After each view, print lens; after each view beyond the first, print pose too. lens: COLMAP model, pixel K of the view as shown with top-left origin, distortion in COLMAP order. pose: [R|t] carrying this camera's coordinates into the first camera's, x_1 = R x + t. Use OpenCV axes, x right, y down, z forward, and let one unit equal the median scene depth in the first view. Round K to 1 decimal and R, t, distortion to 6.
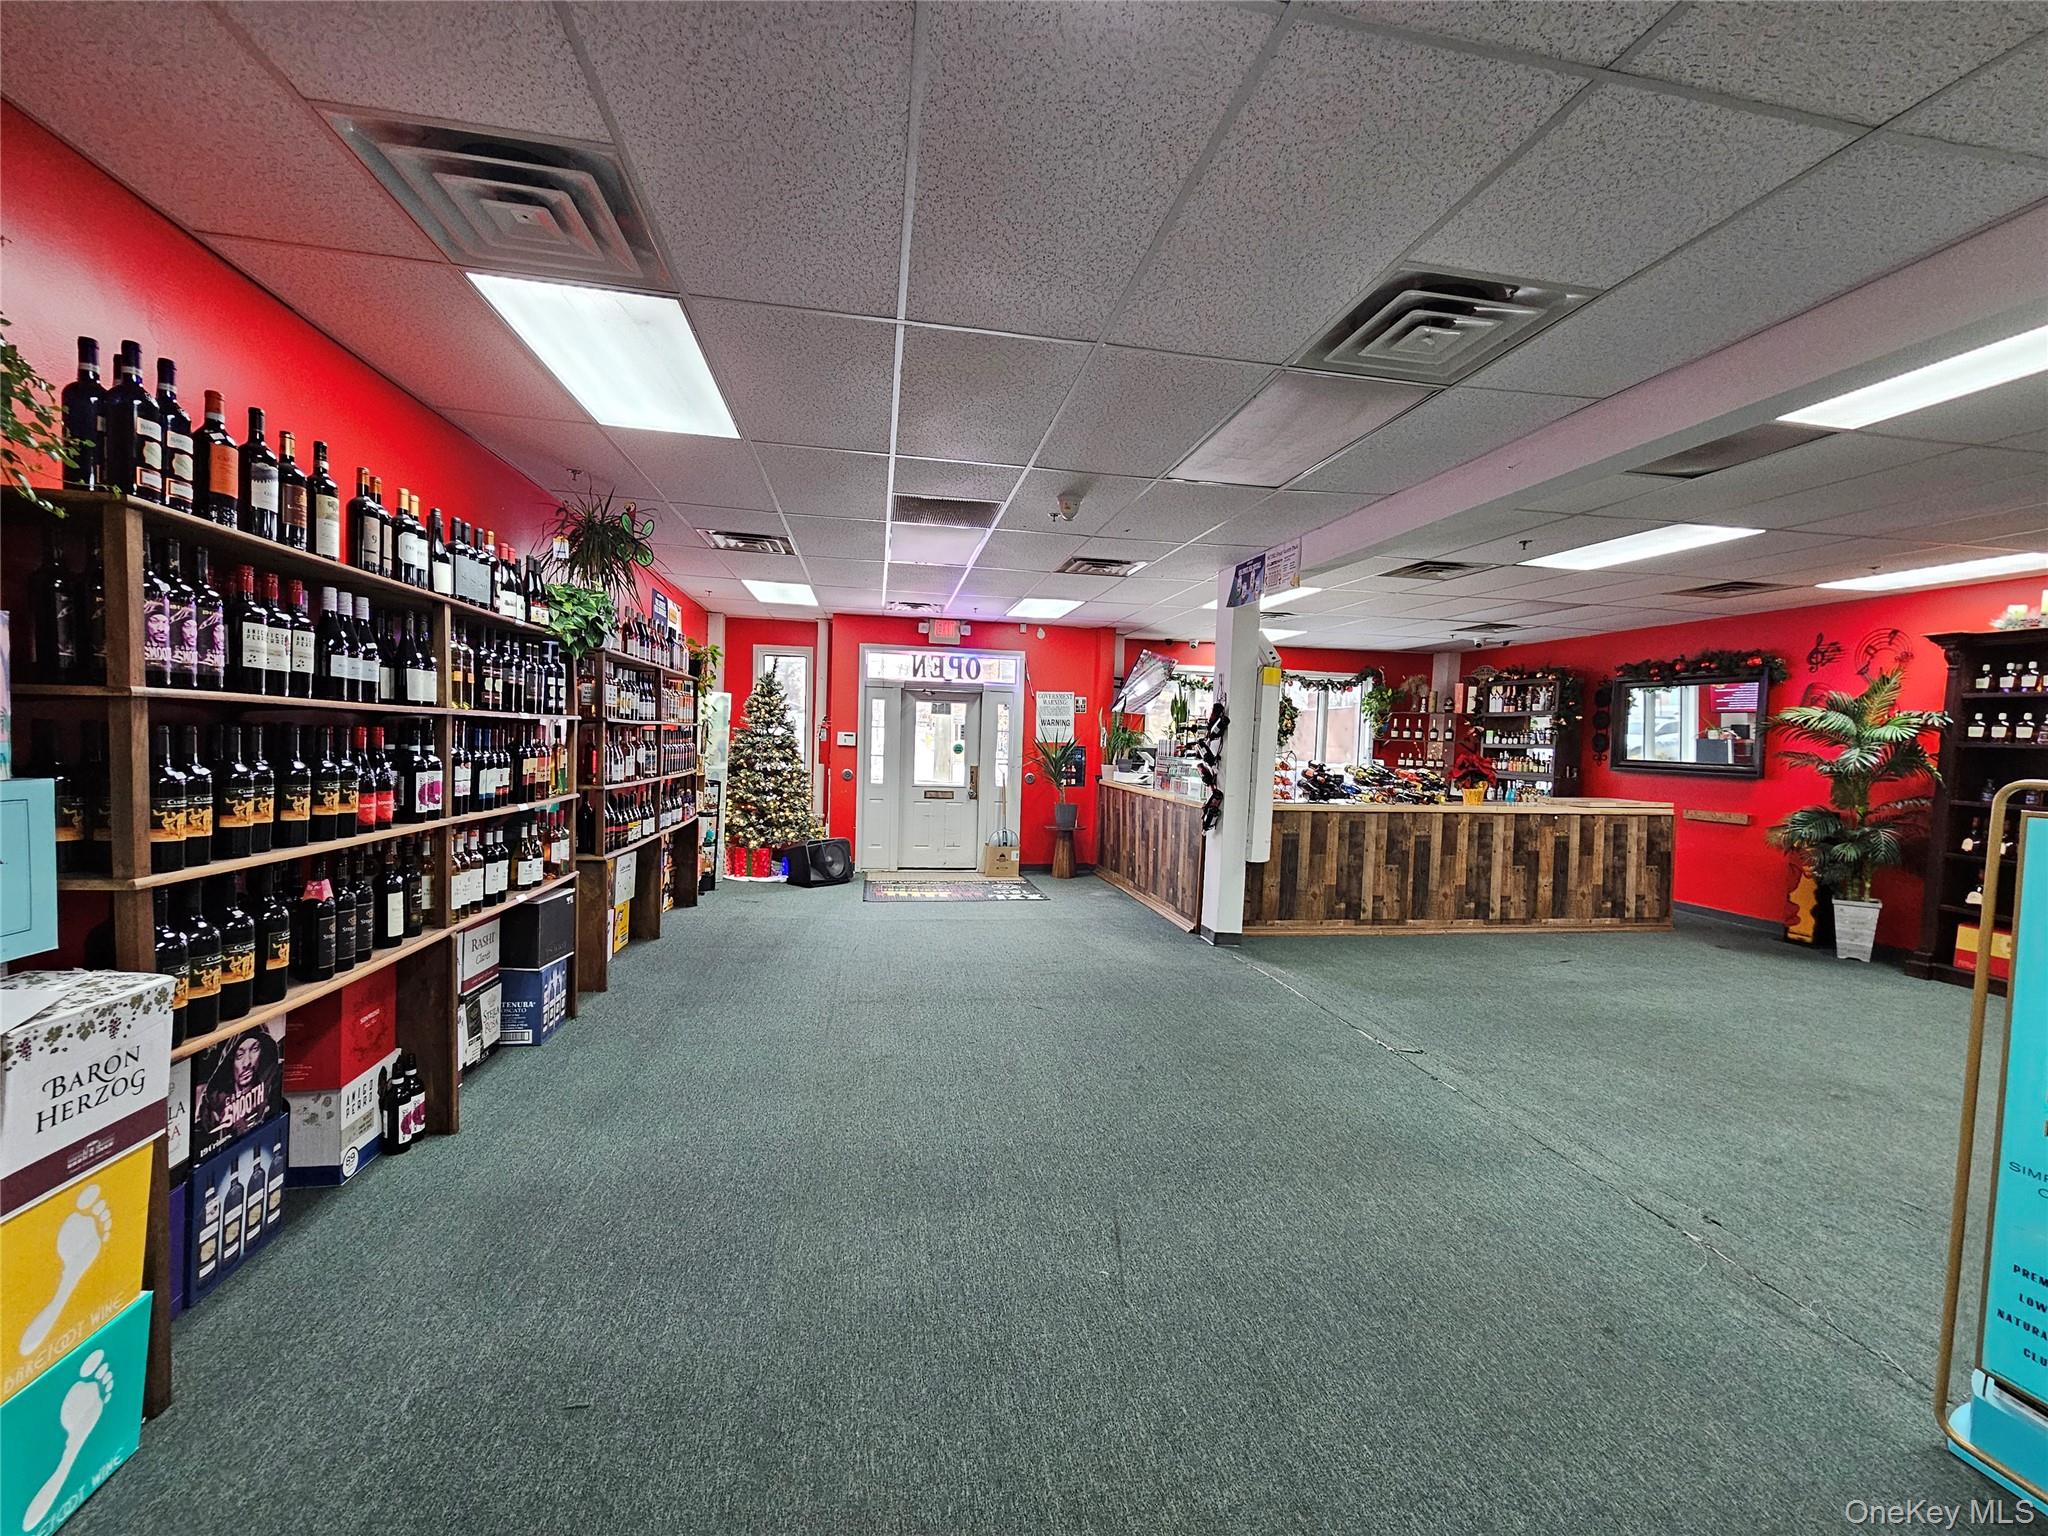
lens RADIAL K [[839.0, 0, 1020.9], [0, 839.0, 778.4], [0, 0, 1]] dist [-0.001180, -0.000341]
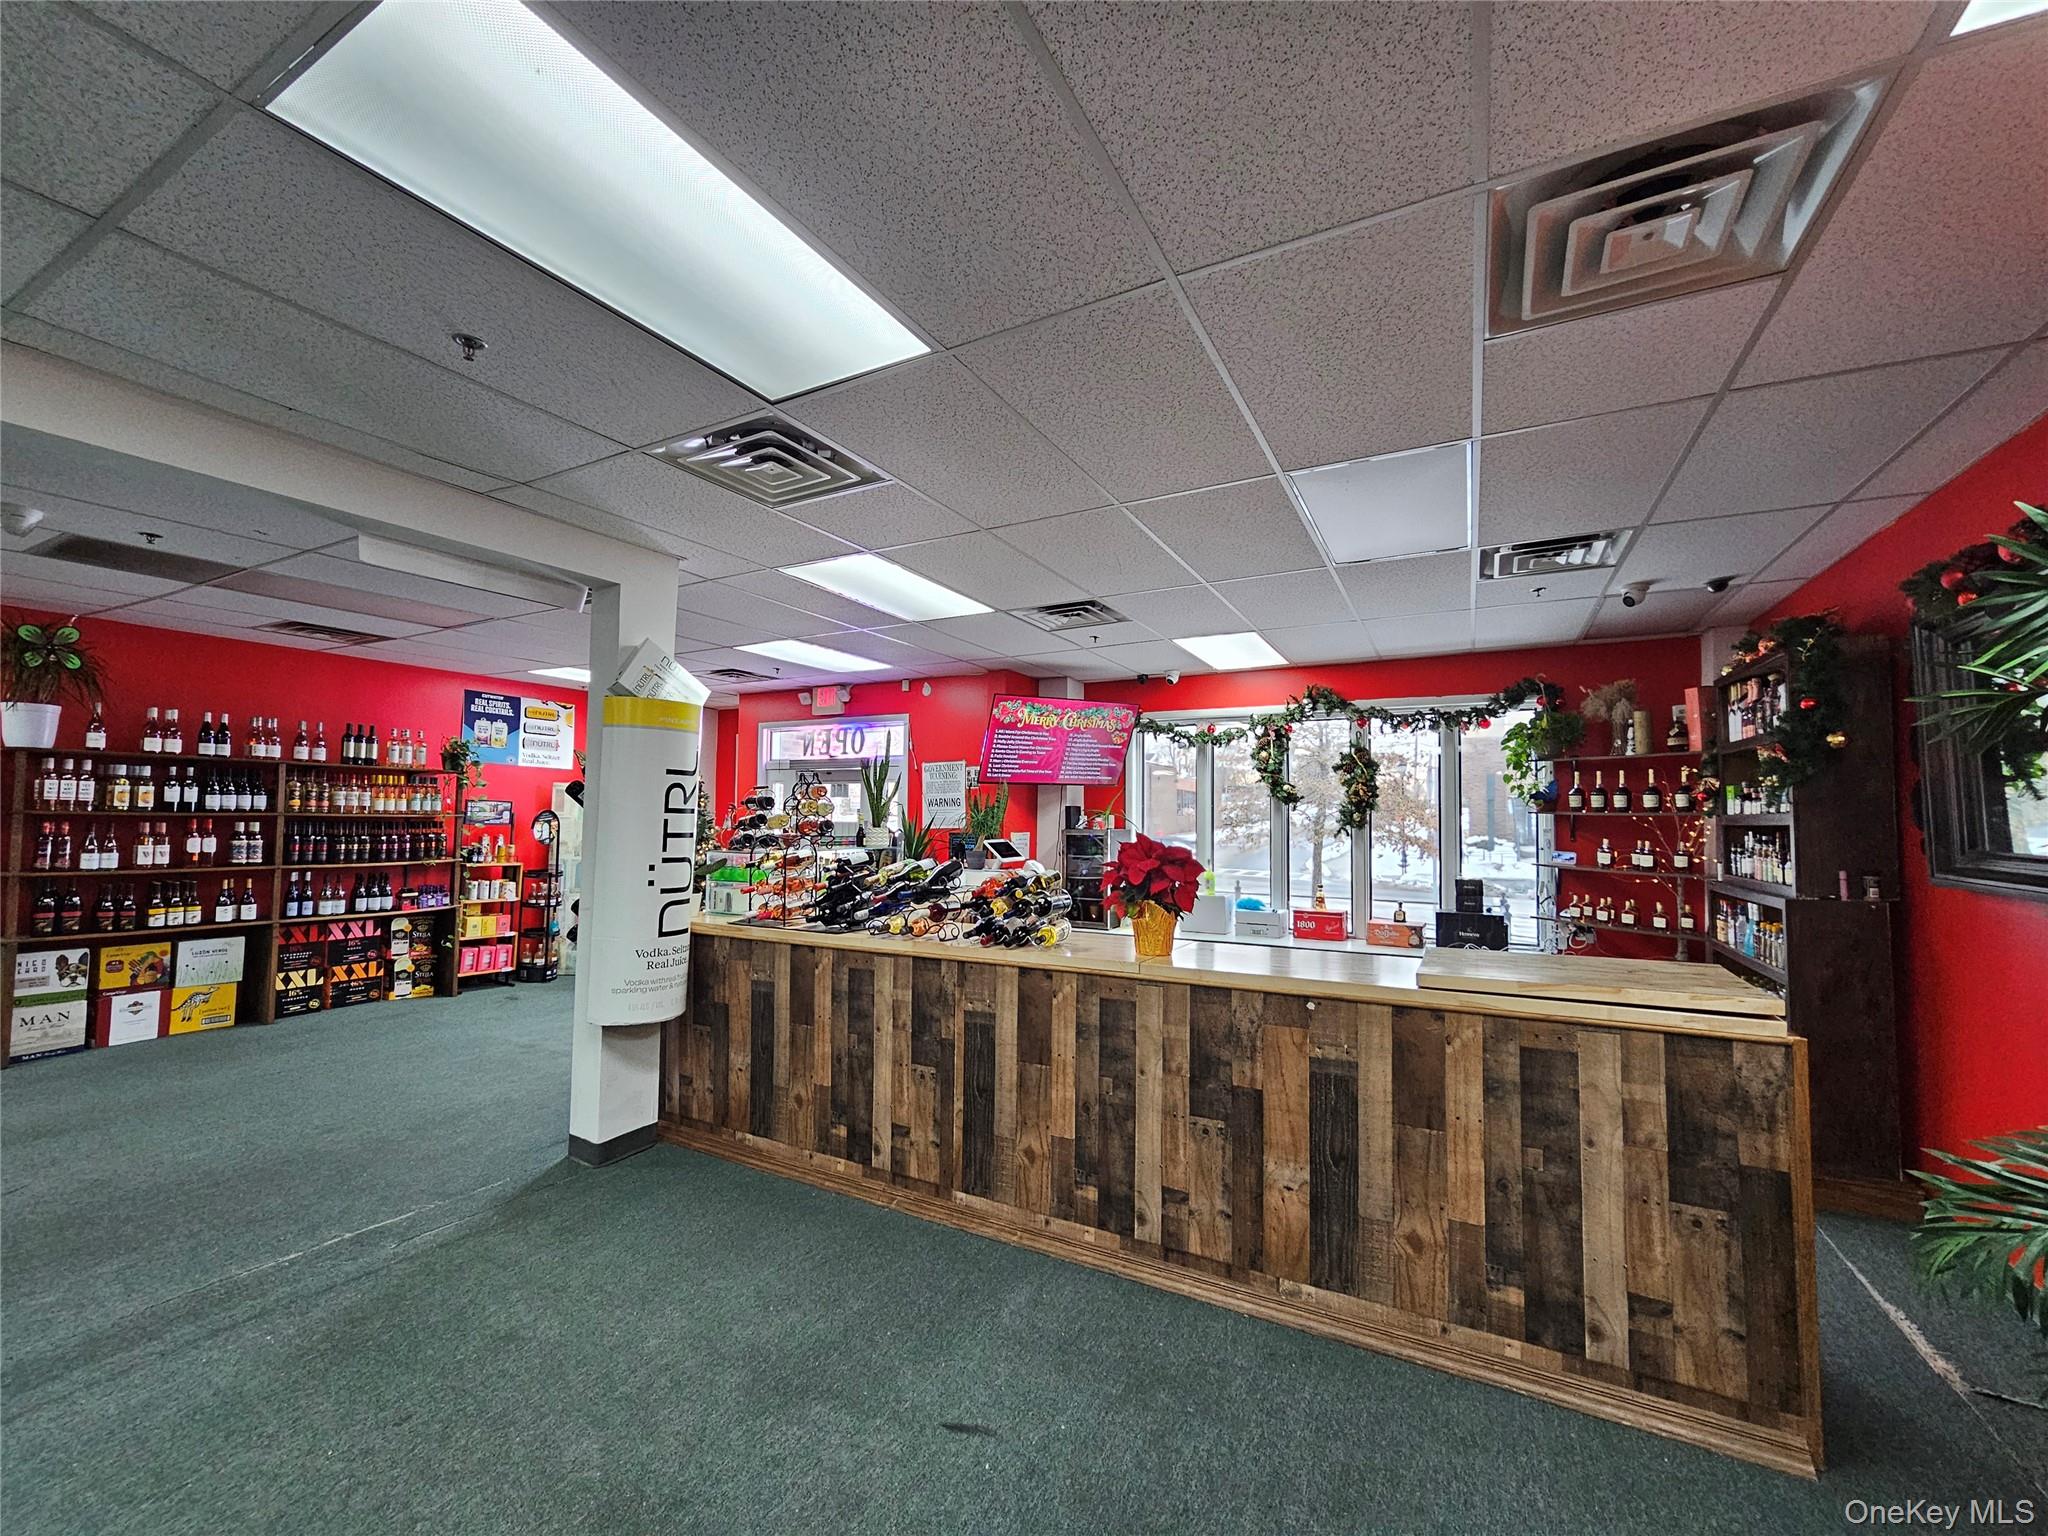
lens RADIAL K [[839.0, 0, 1019.9], [0, 839.0, 777.4], [0, 0, 1]] dist [-0.001180, -0.000341]
pose [[0.783724, -0.053697, -0.618784, 0.785893], [-0.016524, 0.994101, -0.107196, -0.012534], [0.620890, 0.094237, 0.778213, 0.626848]]
